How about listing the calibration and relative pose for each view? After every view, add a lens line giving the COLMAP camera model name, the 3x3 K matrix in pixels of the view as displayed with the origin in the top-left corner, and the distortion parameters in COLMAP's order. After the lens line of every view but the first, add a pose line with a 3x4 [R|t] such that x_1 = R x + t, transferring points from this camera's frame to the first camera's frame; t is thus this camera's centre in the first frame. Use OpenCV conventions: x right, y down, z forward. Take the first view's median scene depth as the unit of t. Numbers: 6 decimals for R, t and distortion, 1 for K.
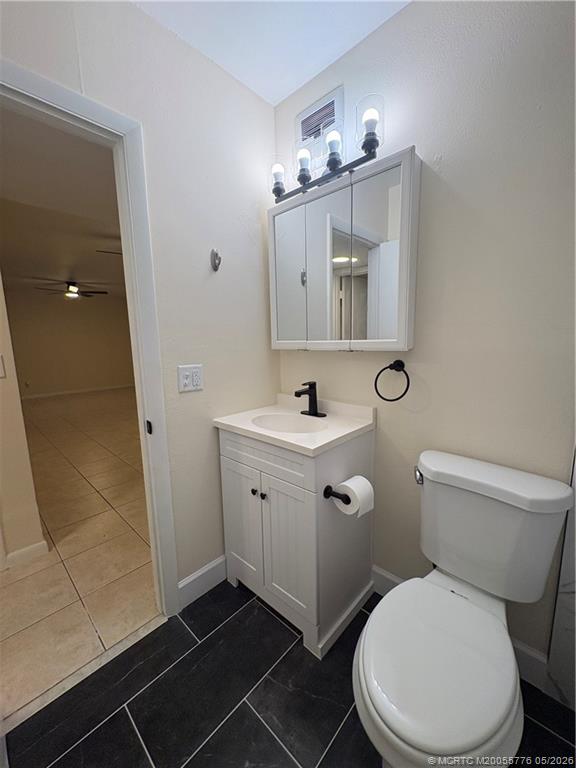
lens RADIAL K [[307.2, 0, 288.0], [0, 307.2, 384.0], [0, 0, 1]] dist [0.000124, 0.000065]
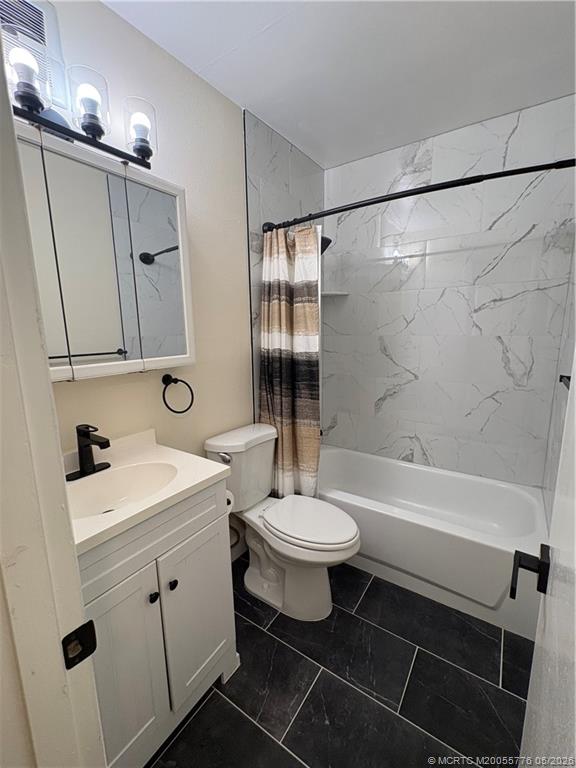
lens RADIAL K [[334.2, 0, 288.0], [0, 334.2, 384.0], [0, 0, 1]] dist [0.000204, -0.000288]
pose [[-0.153747, -0.150078, 0.976647, -0.882172], [0.164298, 0.970756, 0.175037, -0.190923], [-0.974355, 0.187372, -0.124593, 0.813198]]
